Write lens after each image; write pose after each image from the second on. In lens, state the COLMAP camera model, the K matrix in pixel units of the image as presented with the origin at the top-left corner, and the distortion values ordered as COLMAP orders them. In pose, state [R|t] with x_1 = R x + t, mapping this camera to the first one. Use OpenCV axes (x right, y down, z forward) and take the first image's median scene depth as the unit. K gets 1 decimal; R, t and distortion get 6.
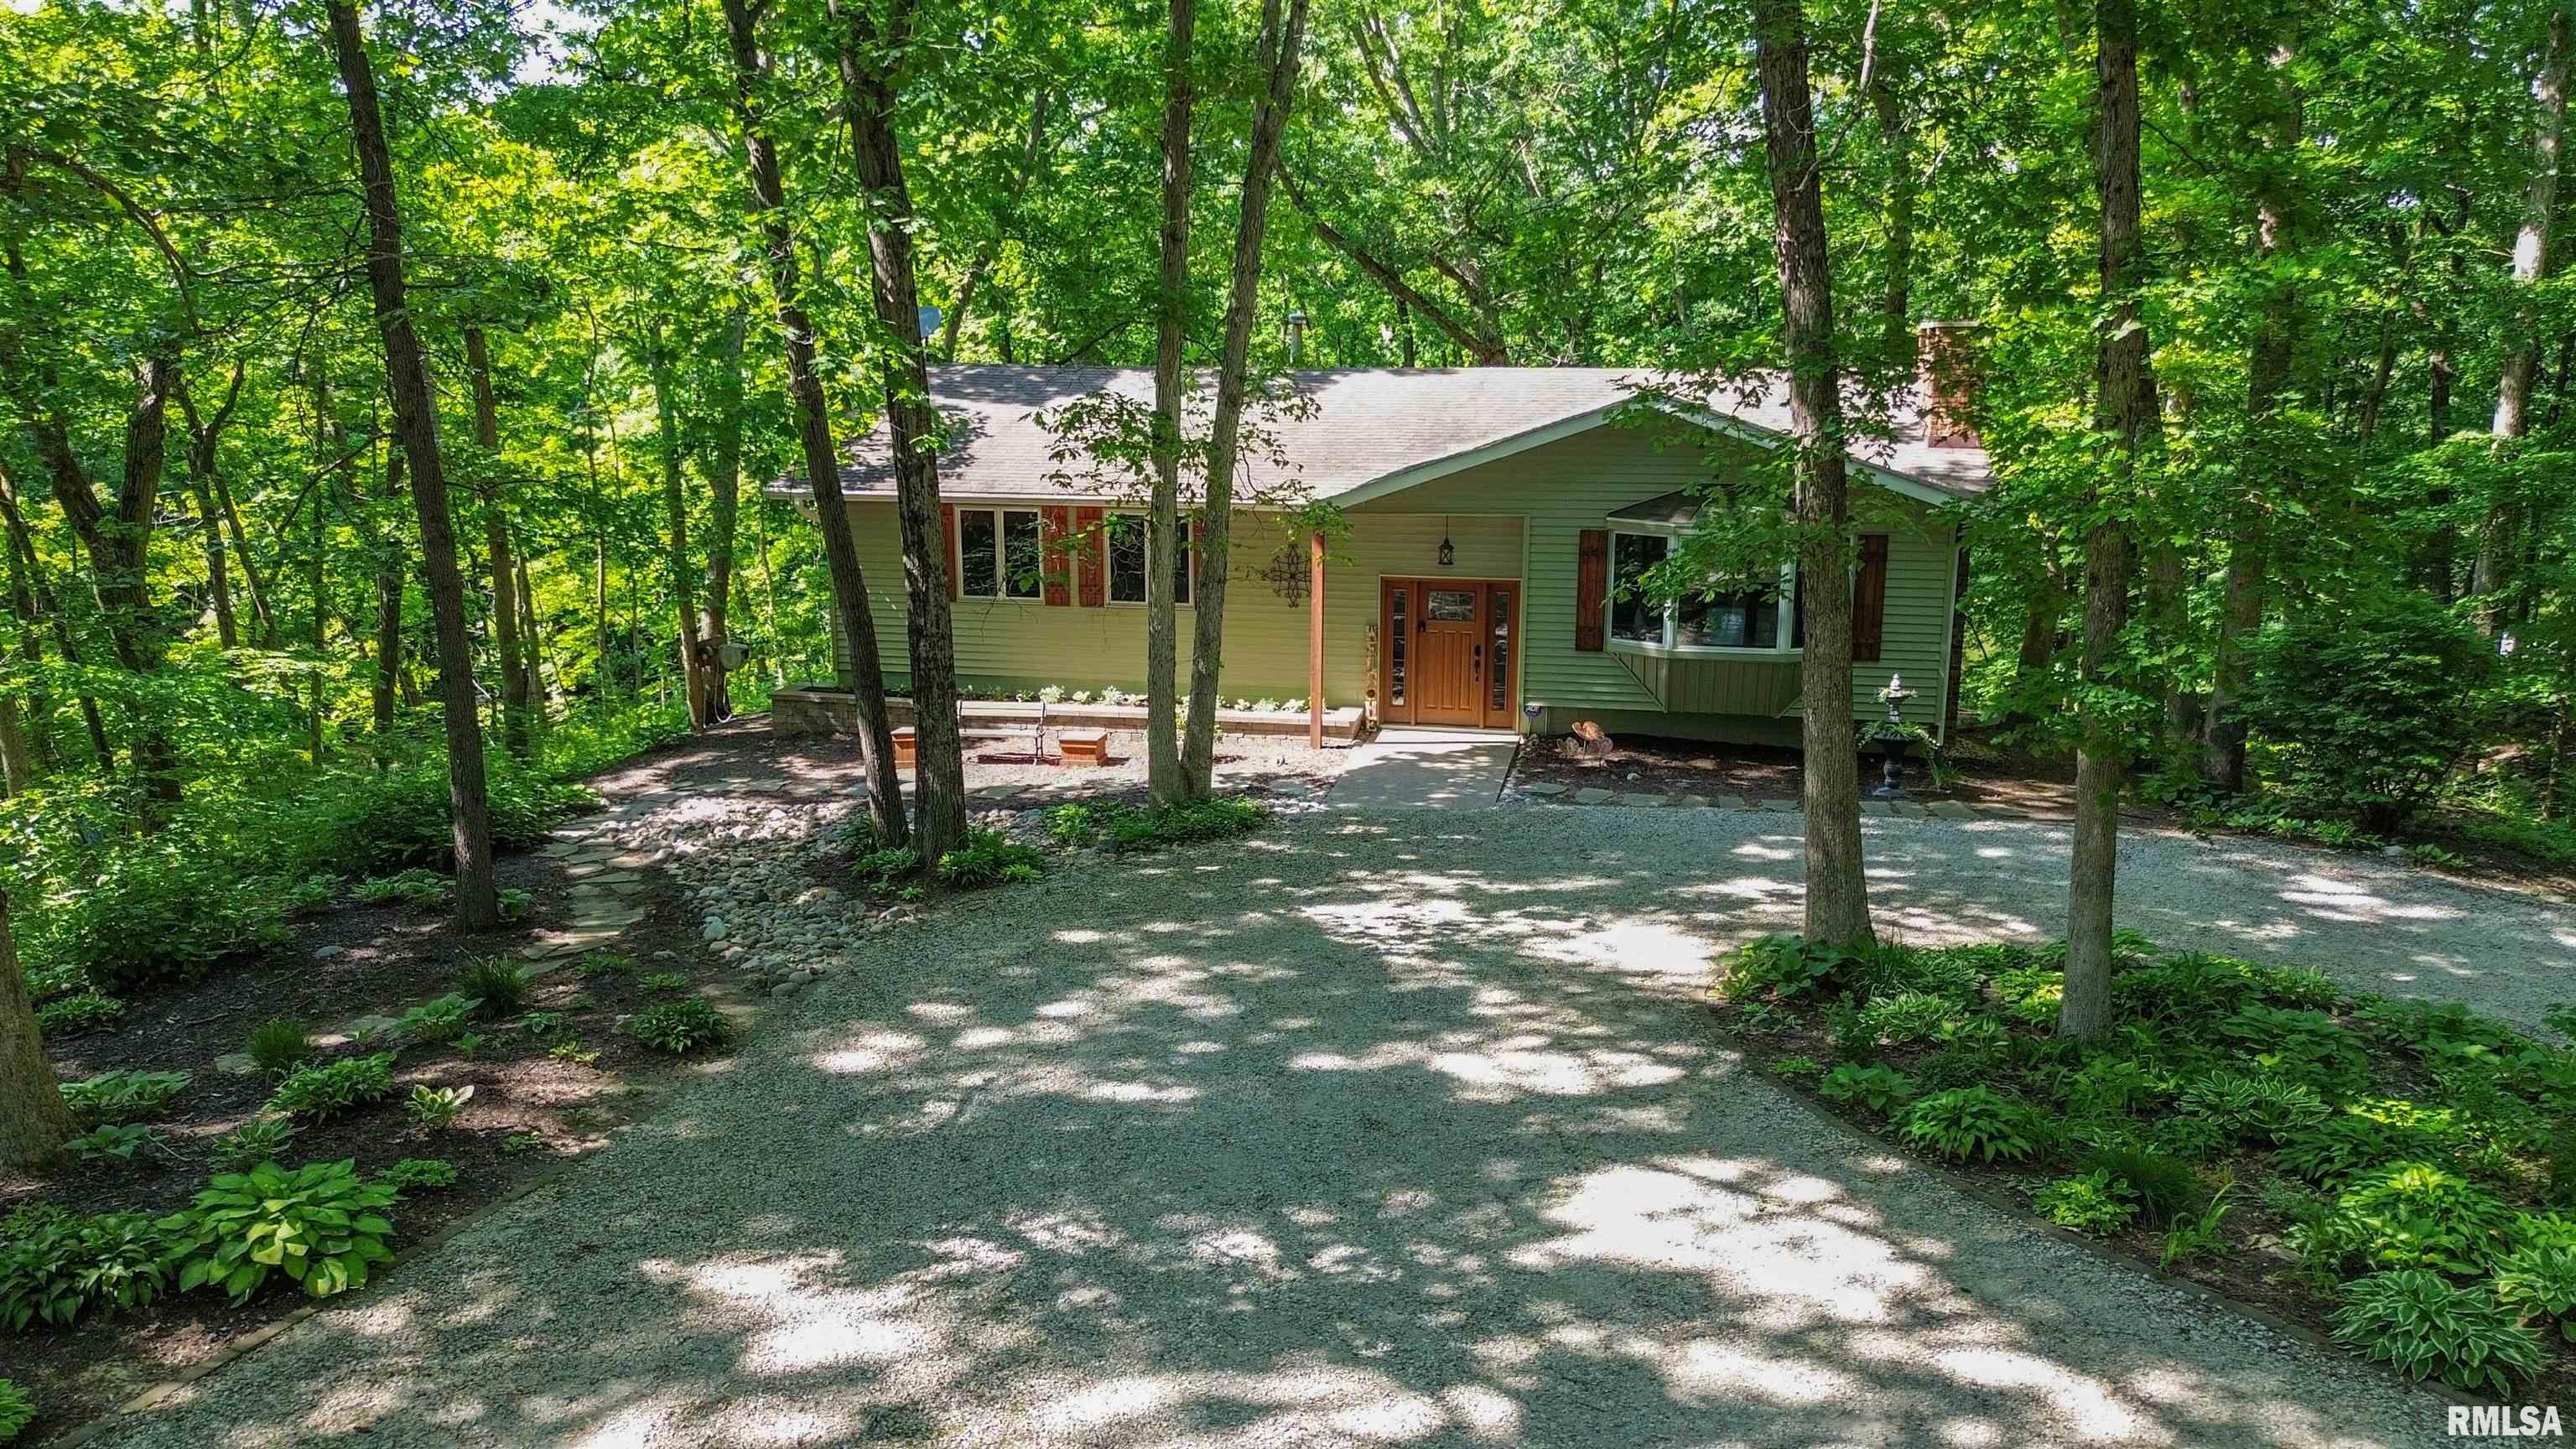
lens RADIAL K [[1728.2, 0, 1288.0], [0, 1728.2, 724.5], [0, 0, 1]] dist [0.001869, 0.000744]
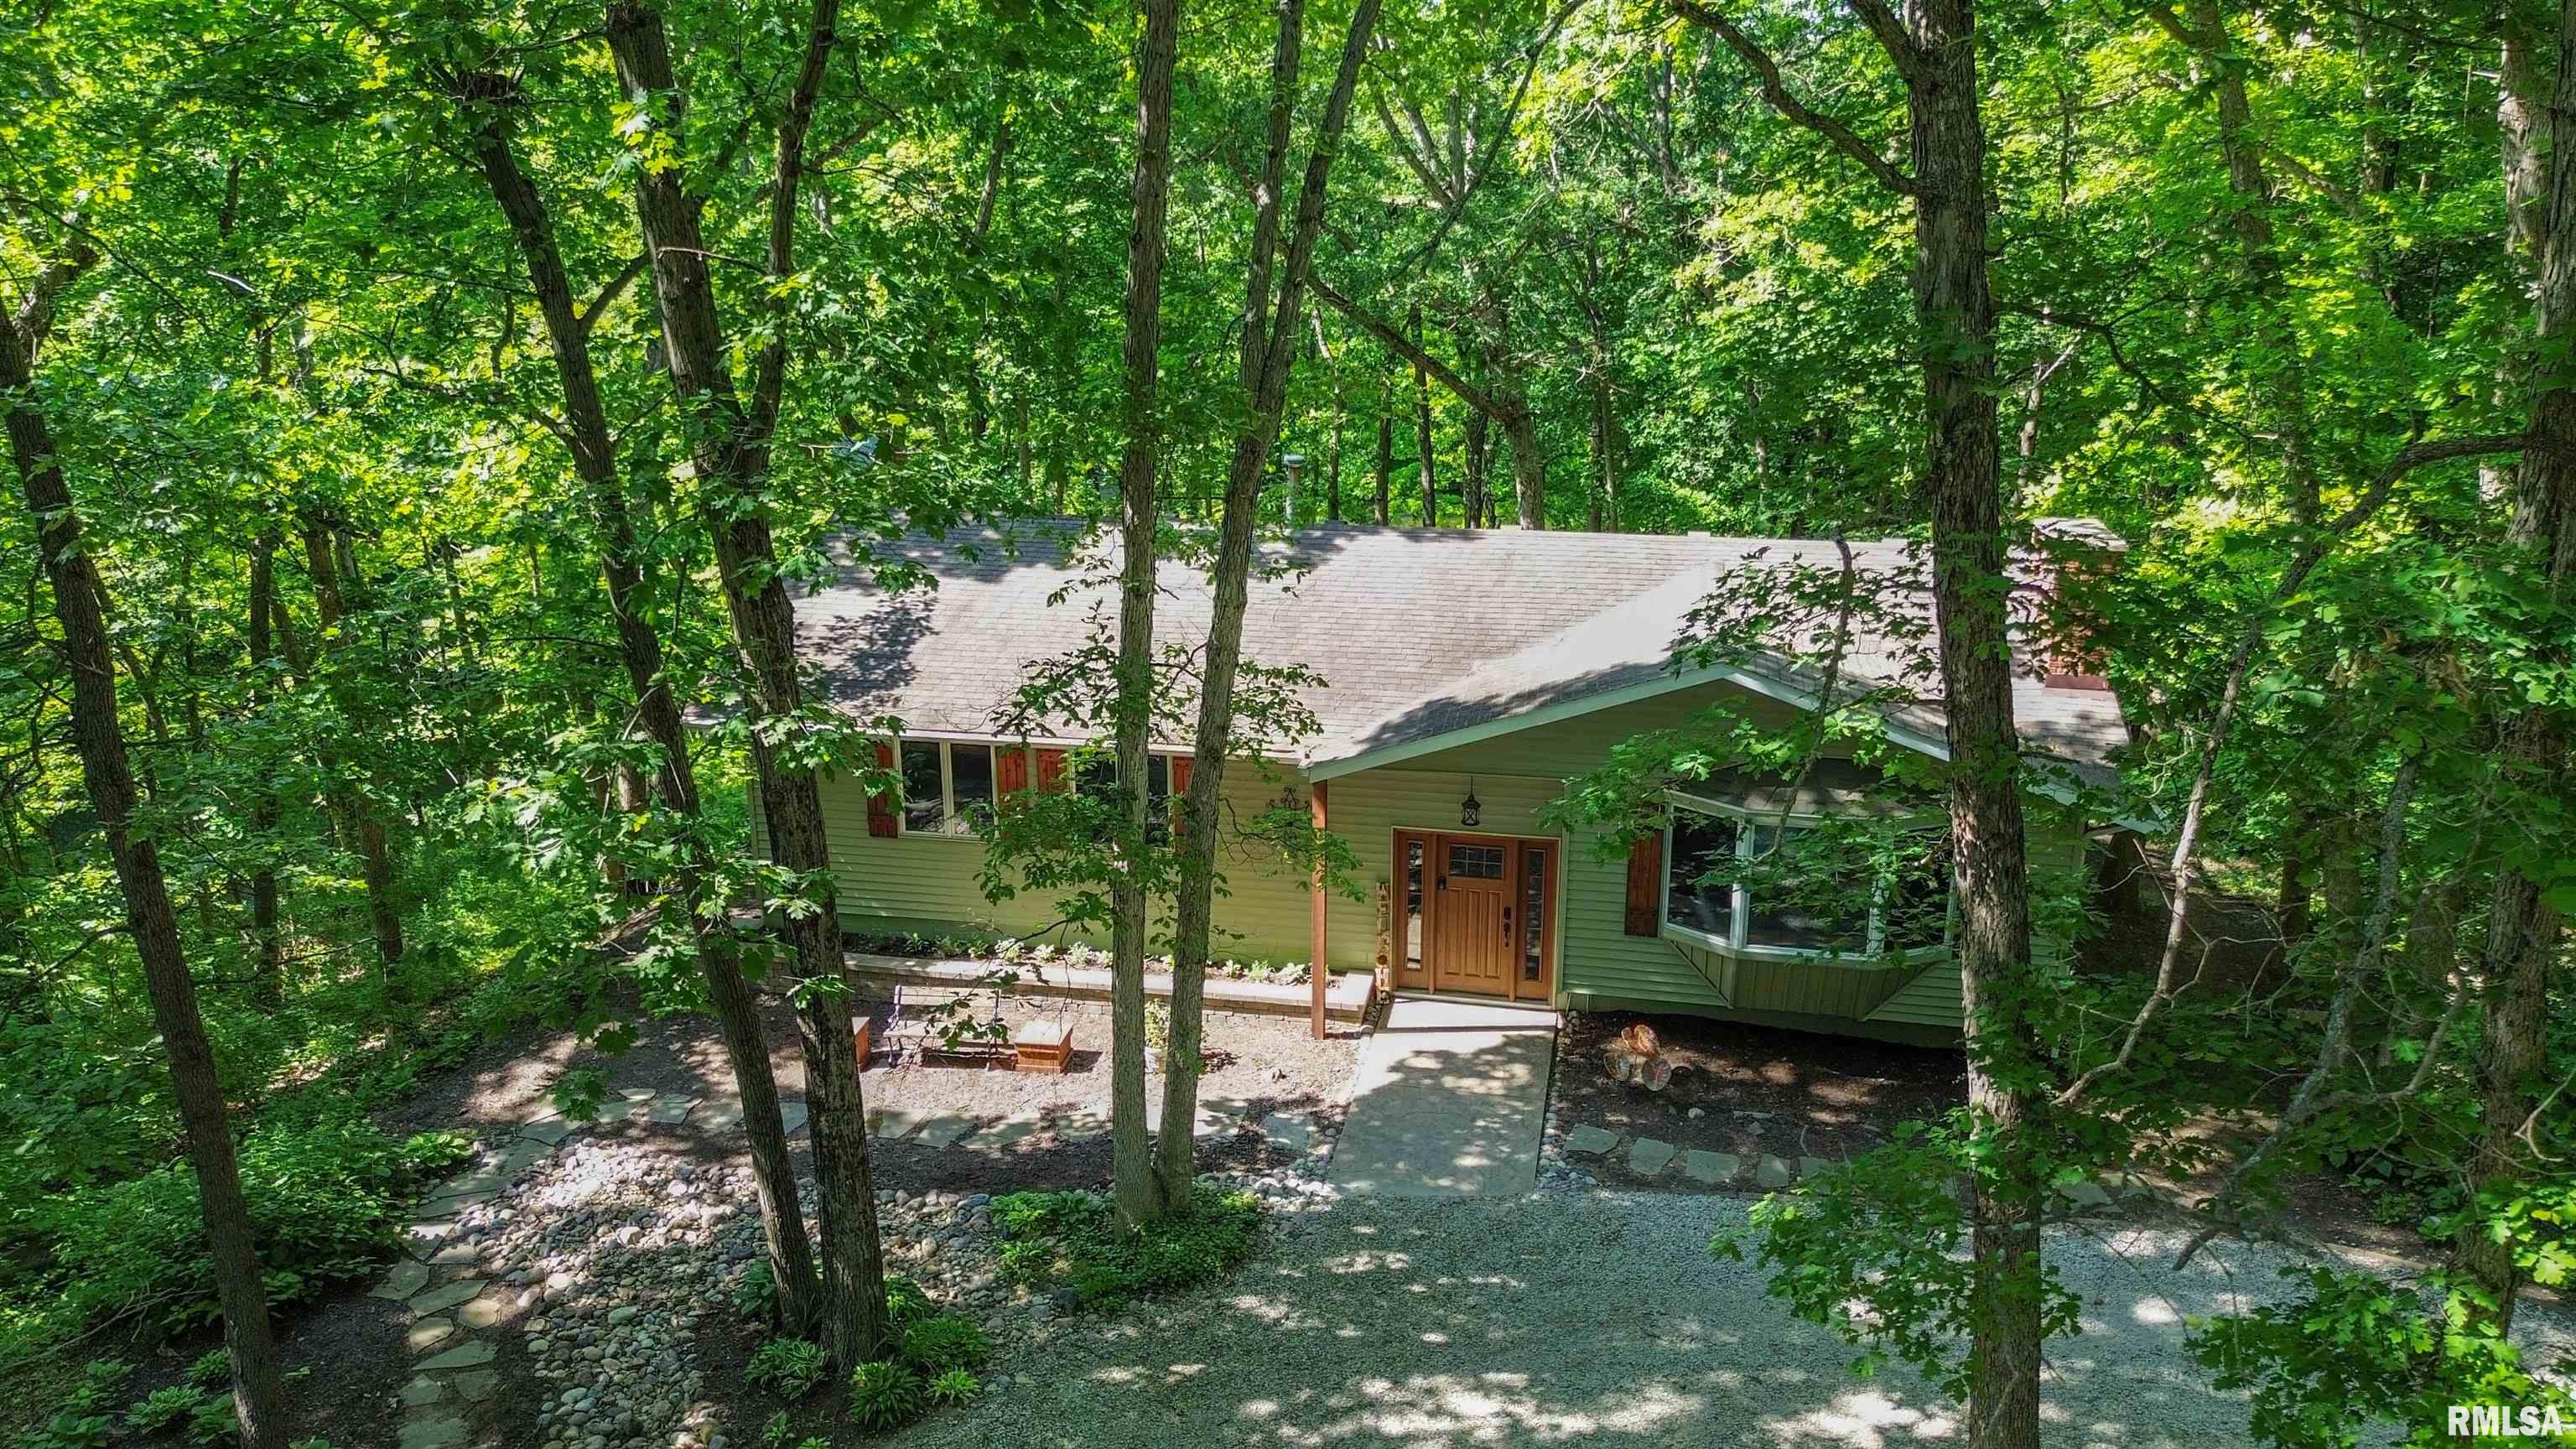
lens RADIAL K [[1728.2, 0, 1288.0], [0, 1728.2, 724.5], [0, 0, 1]] dist [0.001869, 0.000744]
pose [[0.999980, -0.005461, 0.003323, -0.000827], [0.005113, 0.995280, 0.096906, -0.226209], [-0.003836, -0.096887, 0.995288, 0.167466]]
